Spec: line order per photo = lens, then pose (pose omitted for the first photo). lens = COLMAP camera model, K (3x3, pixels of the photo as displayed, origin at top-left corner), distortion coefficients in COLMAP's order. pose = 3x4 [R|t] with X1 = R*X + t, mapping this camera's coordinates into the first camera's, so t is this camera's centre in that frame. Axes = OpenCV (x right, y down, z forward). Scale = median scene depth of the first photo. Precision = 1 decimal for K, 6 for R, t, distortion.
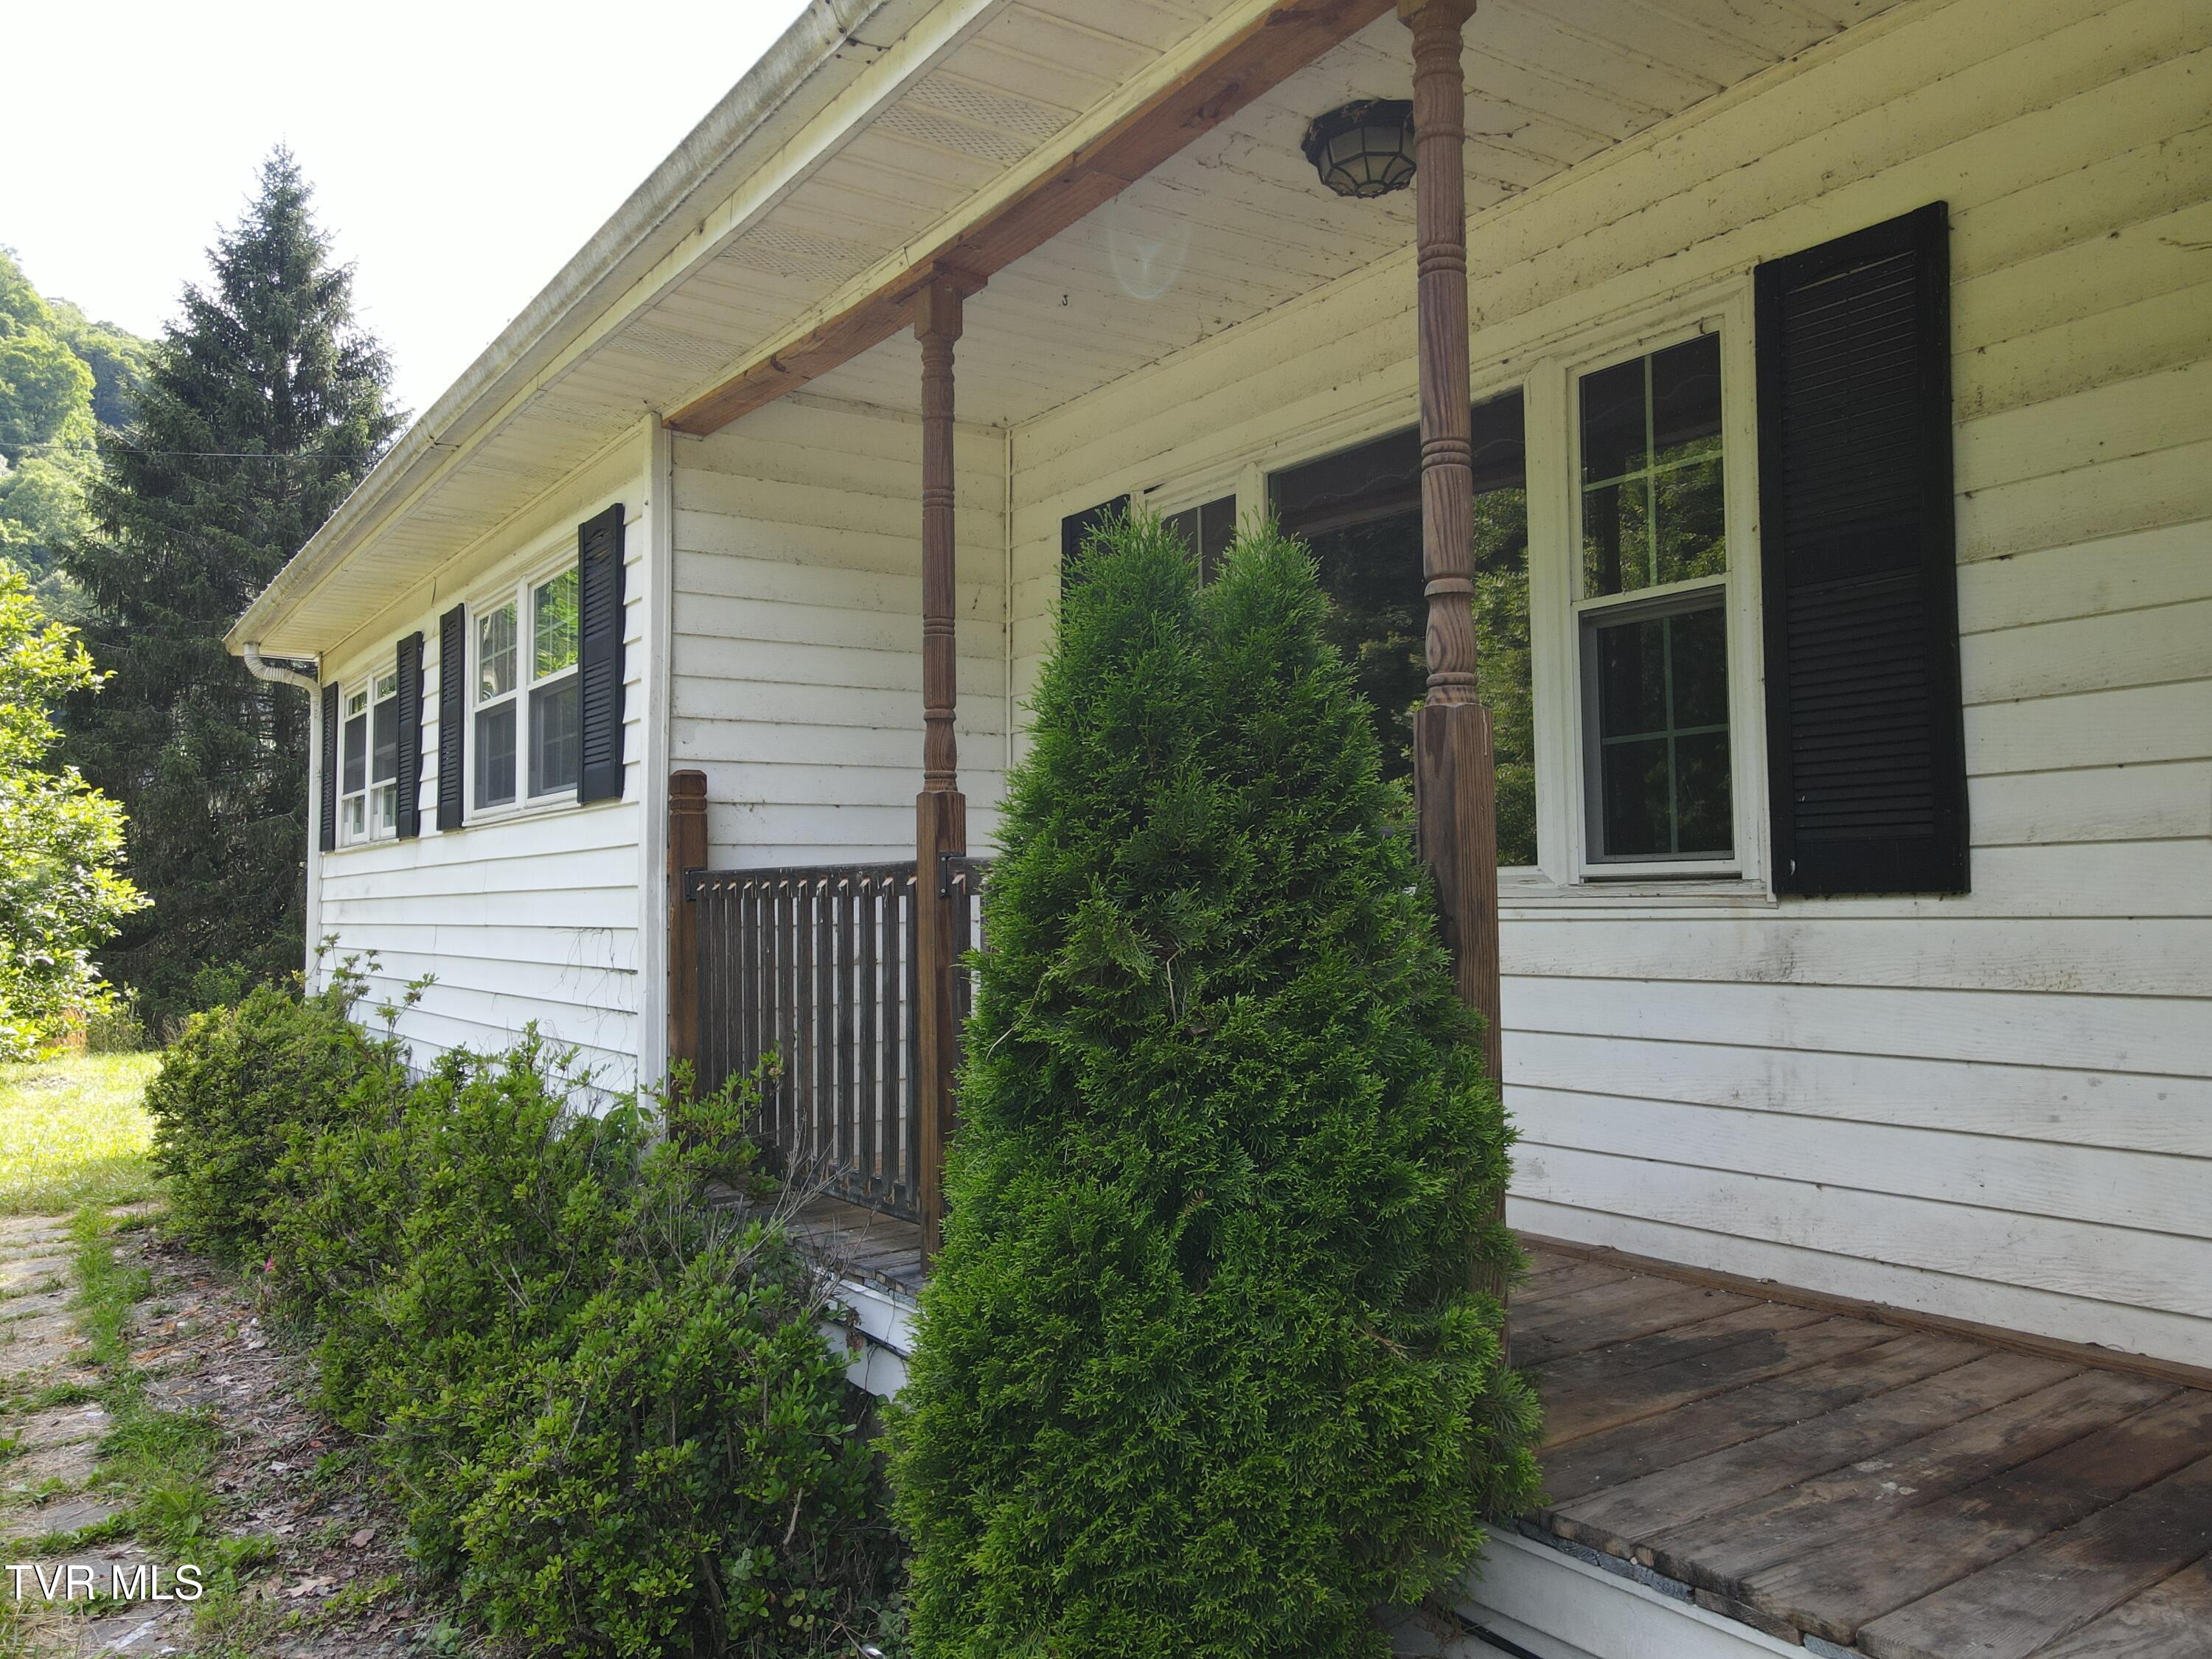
lens RADIAL K [[1574.4, 0, 1115.1], [0, 1574.4, 821.7], [0, 0, 1]] dist [0.010964, -0.003631]
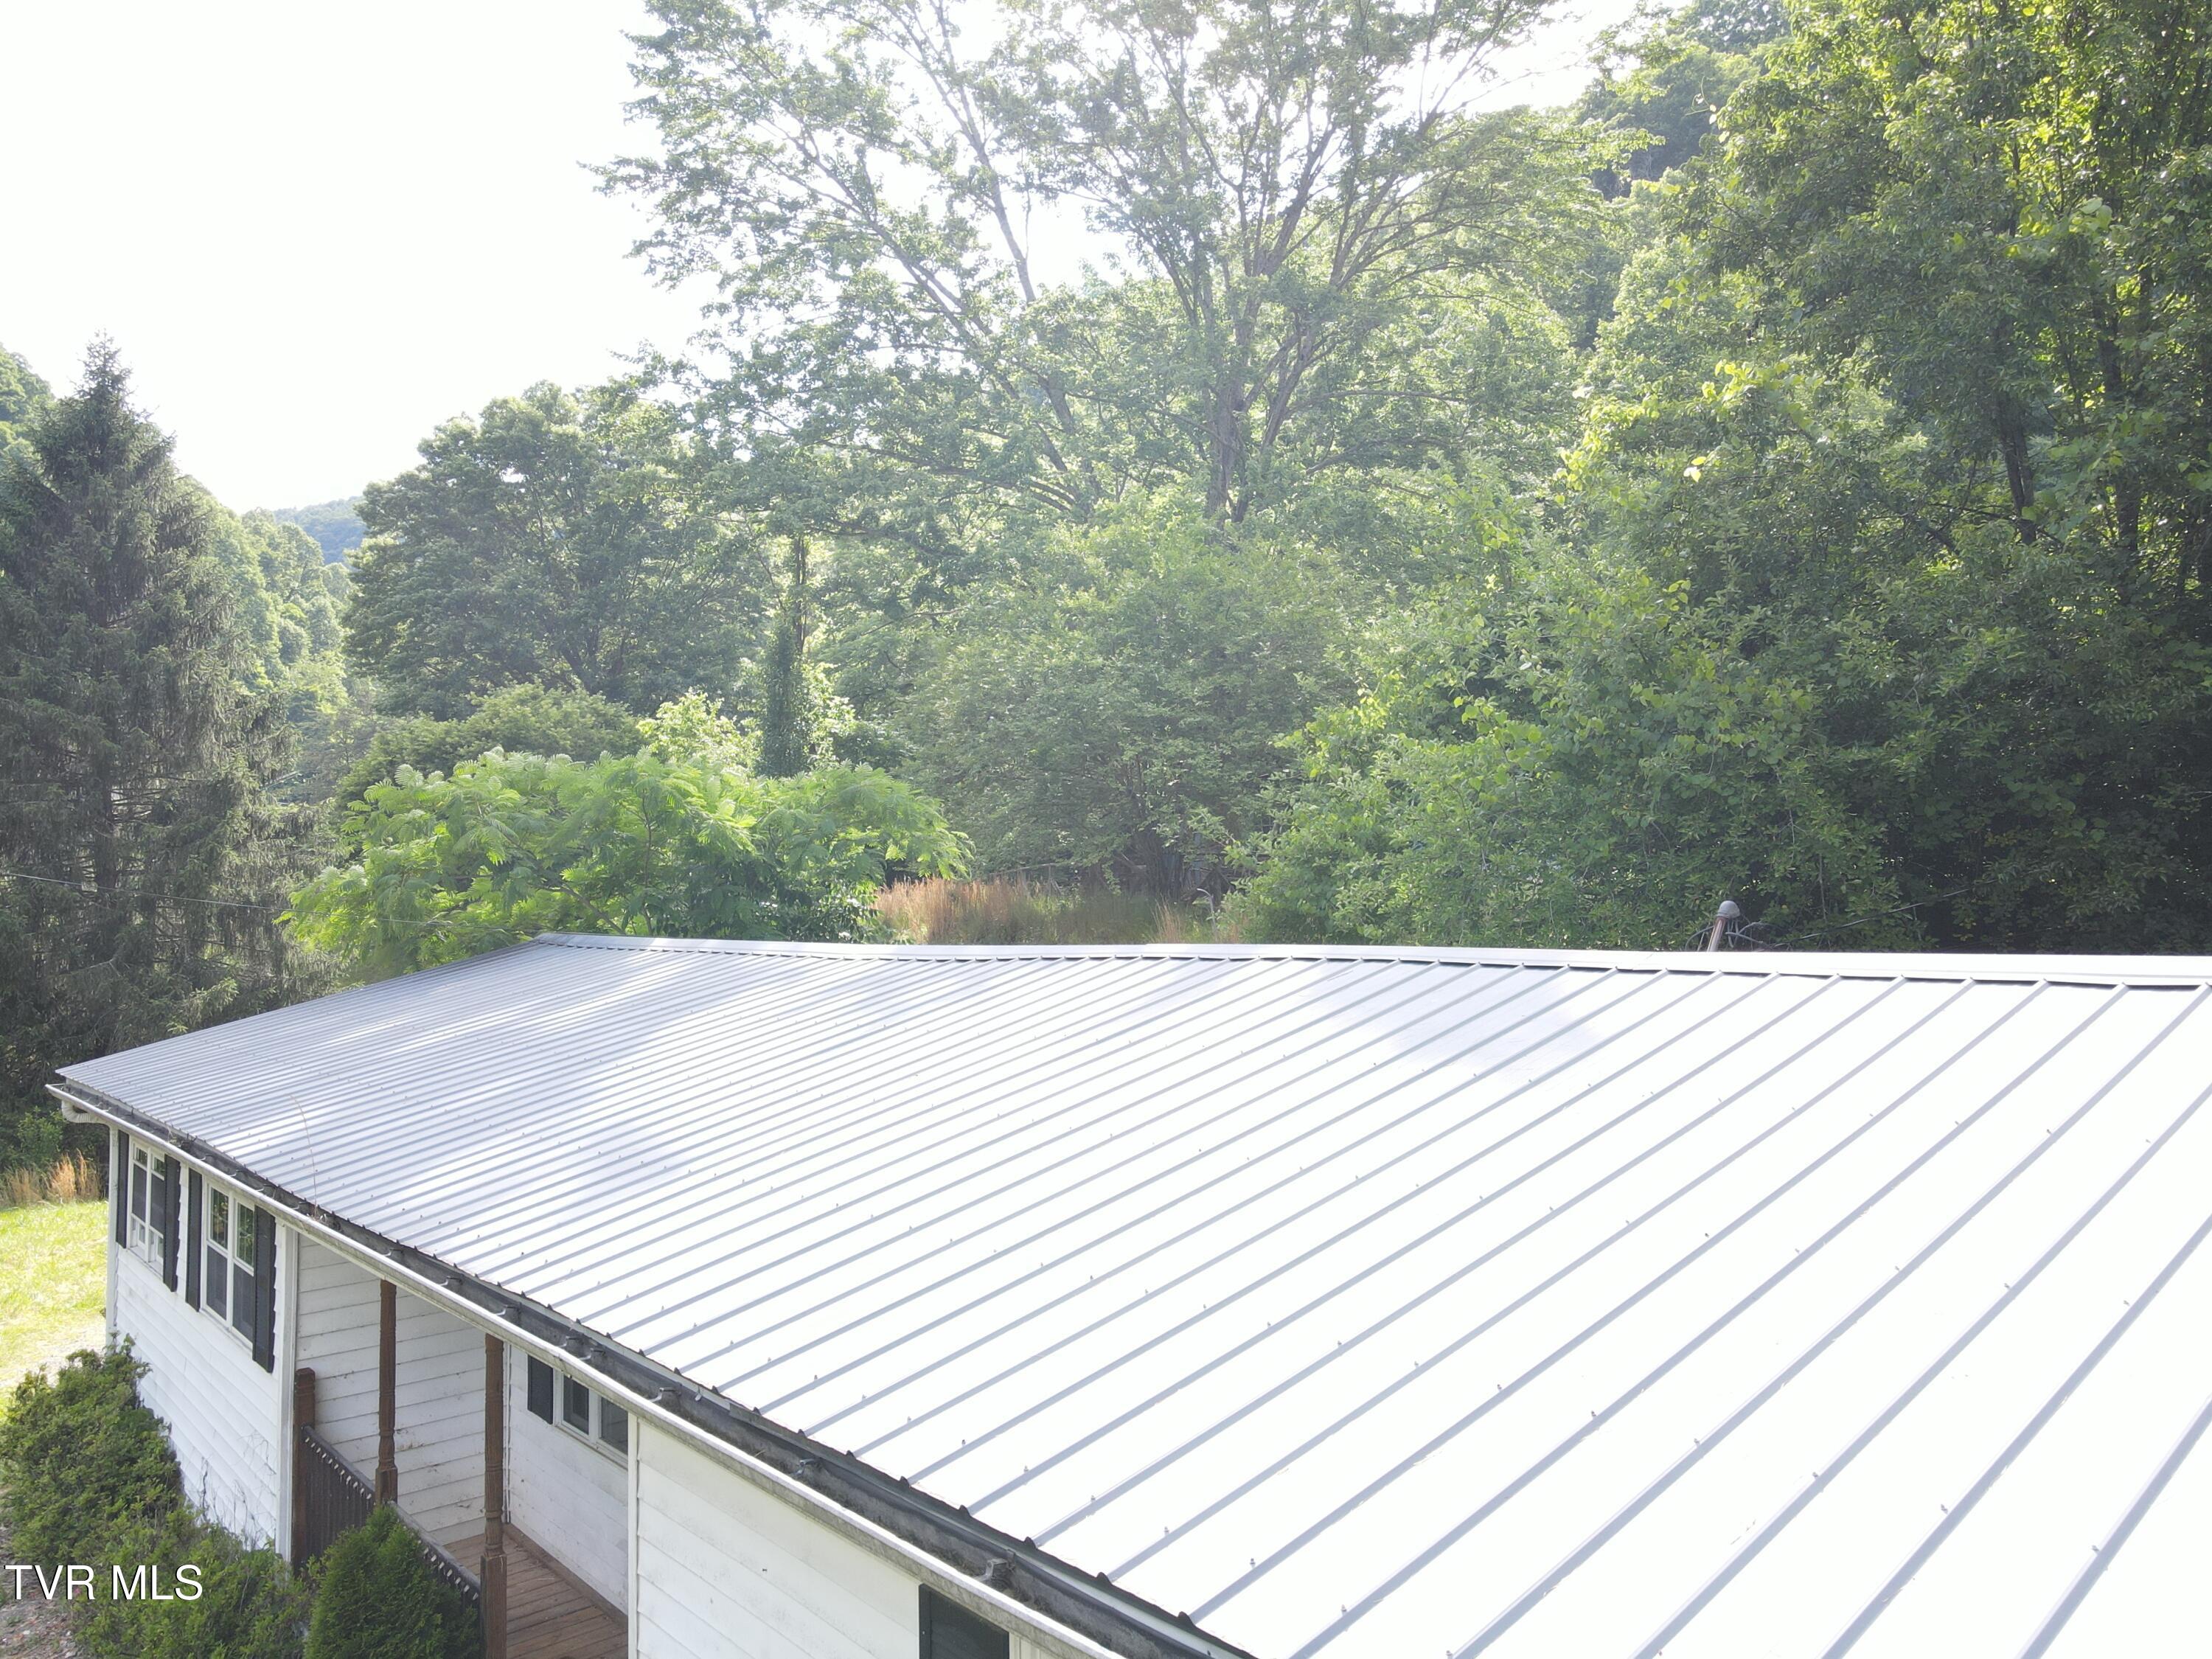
lens RADIAL K [[1574.4, 0, 1115.1], [0, 1574.4, 821.7], [0, 0, 1]] dist [0.010964, -0.003631]
pose [[0.996820, -0.002340, 0.079649, 0.153077], [0.002088, 0.999993, 0.003243, -0.193619], [-0.079656, -0.003067, 0.996818, -0.268714]]
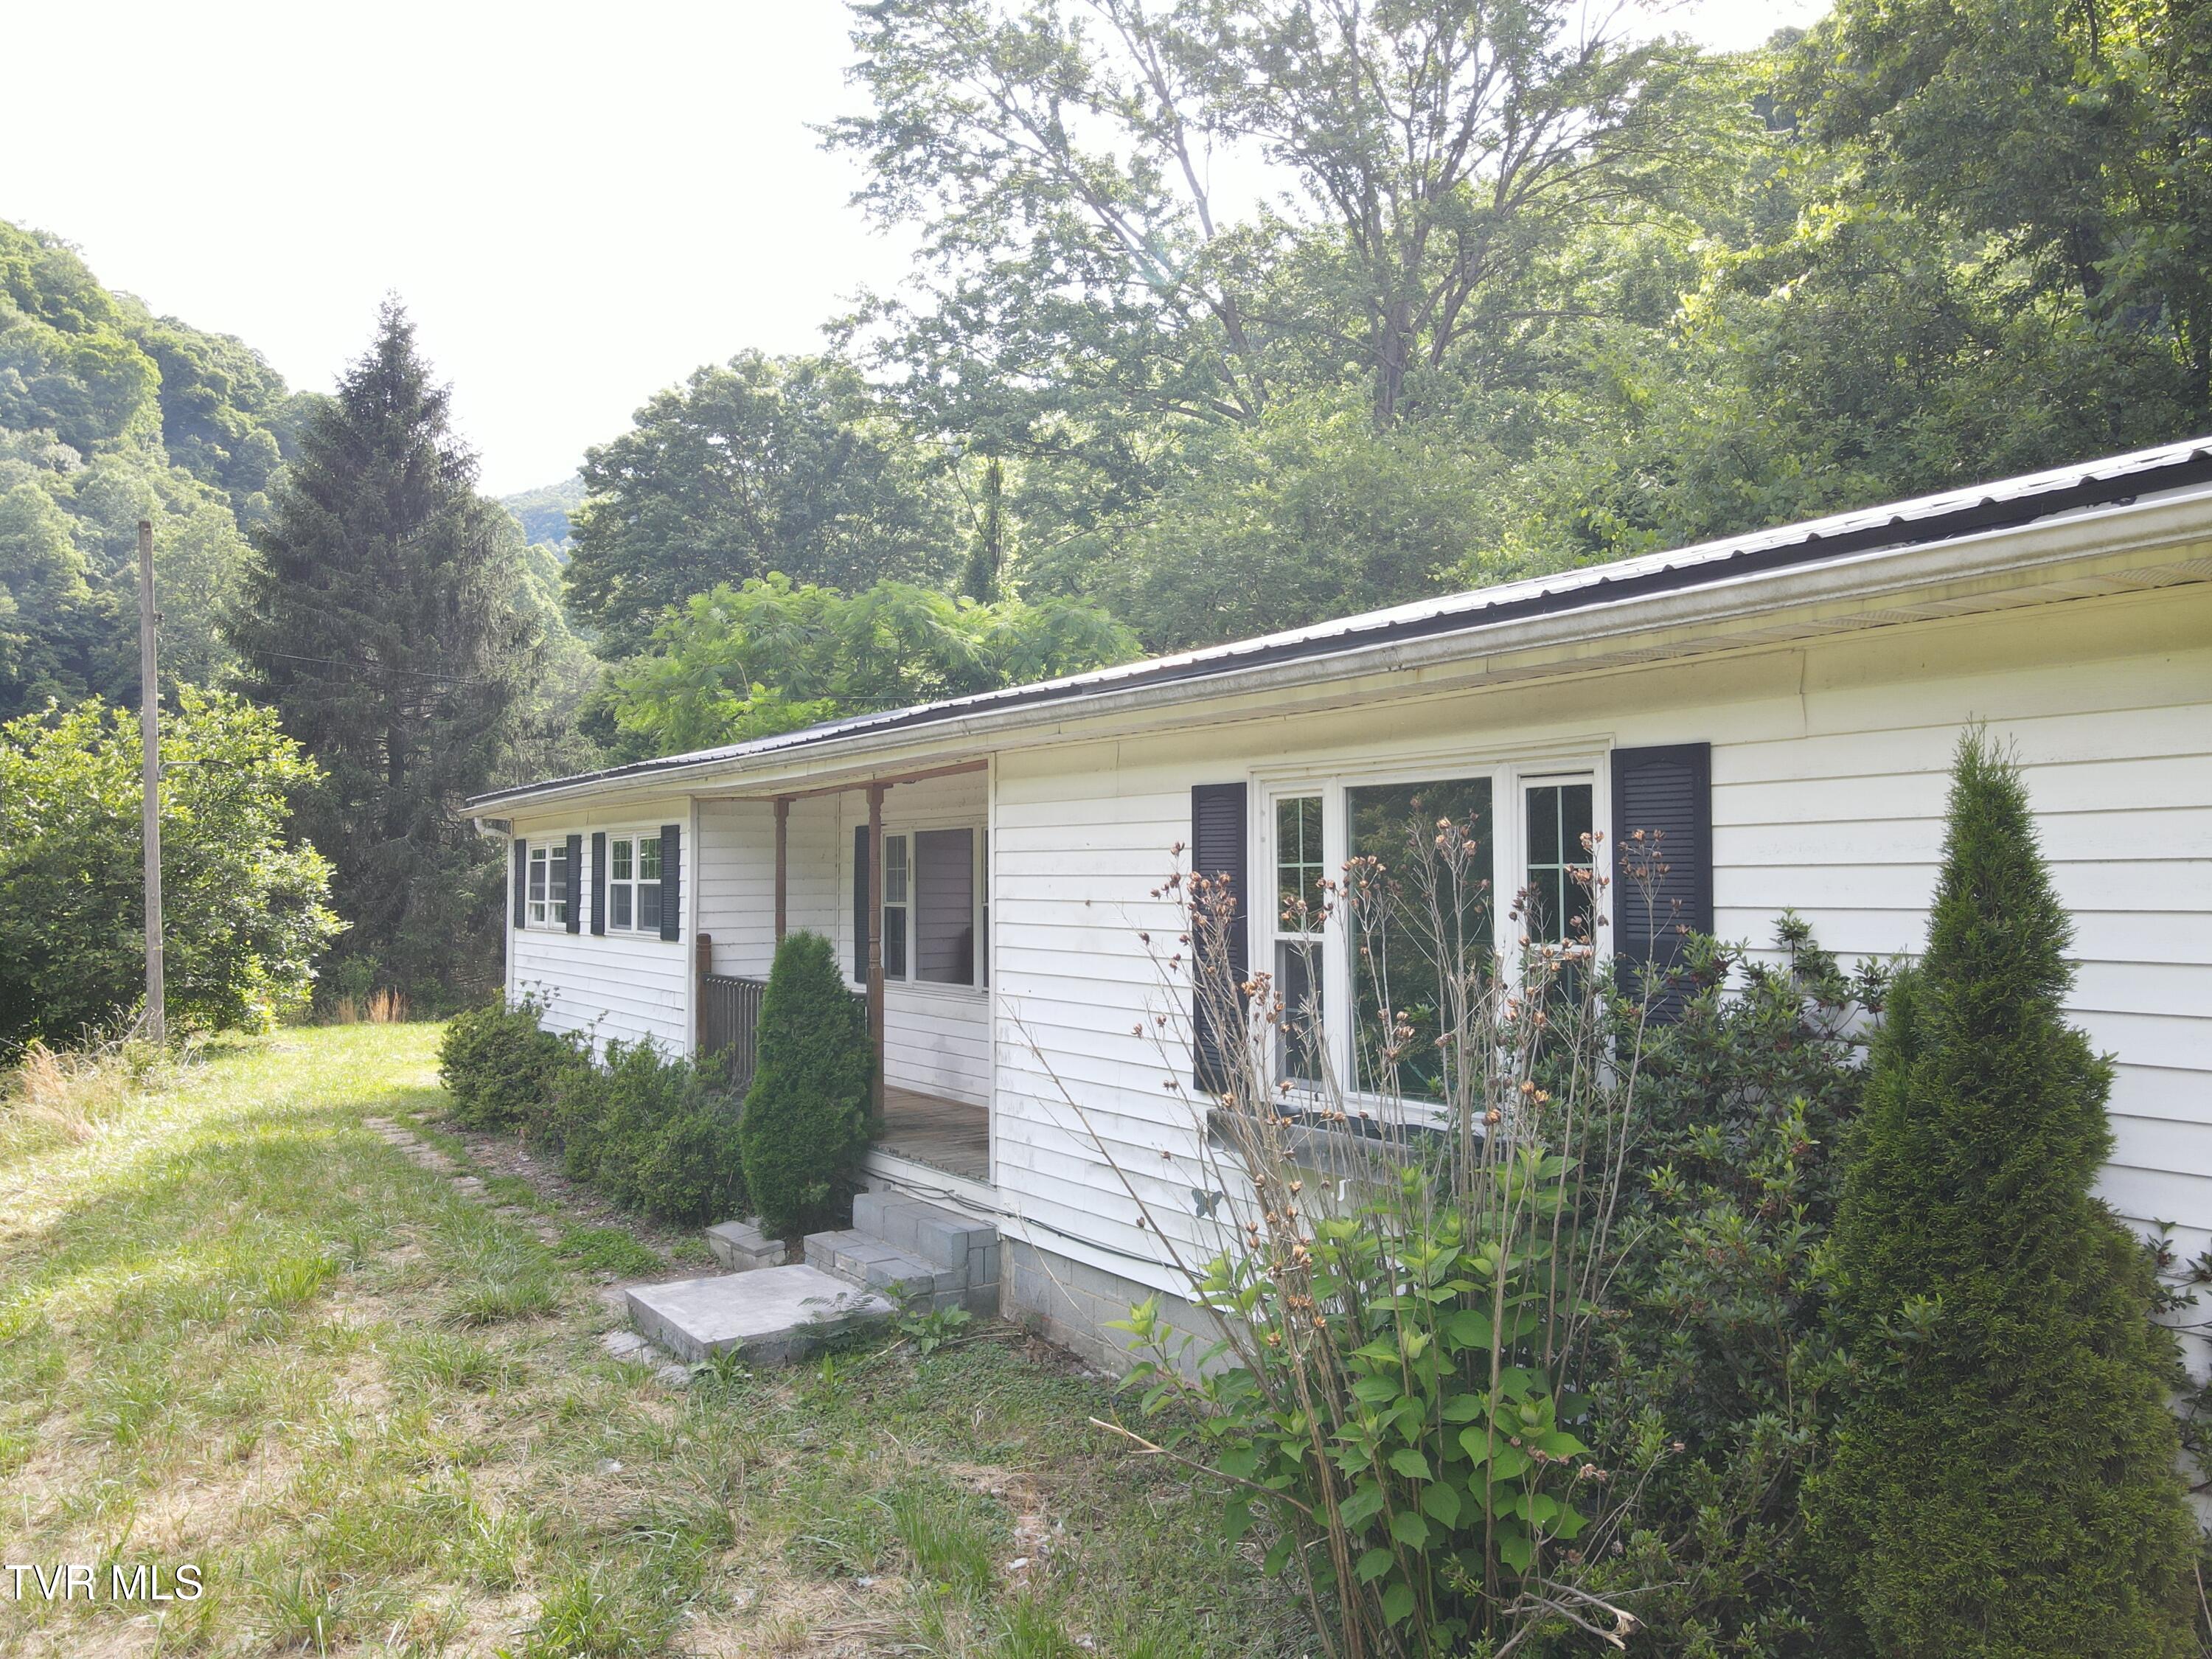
lens RADIAL K [[1574.4, 0, 1115.1], [0, 1574.4, 821.7], [0, 0, 1]] dist [0.010964, -0.003631]
pose [[0.999702, 0.005905, -0.023705, 0.131420], [-0.005553, 0.999874, 0.014876, -0.072510], [0.023789, -0.014740, 0.999608, -0.444178]]
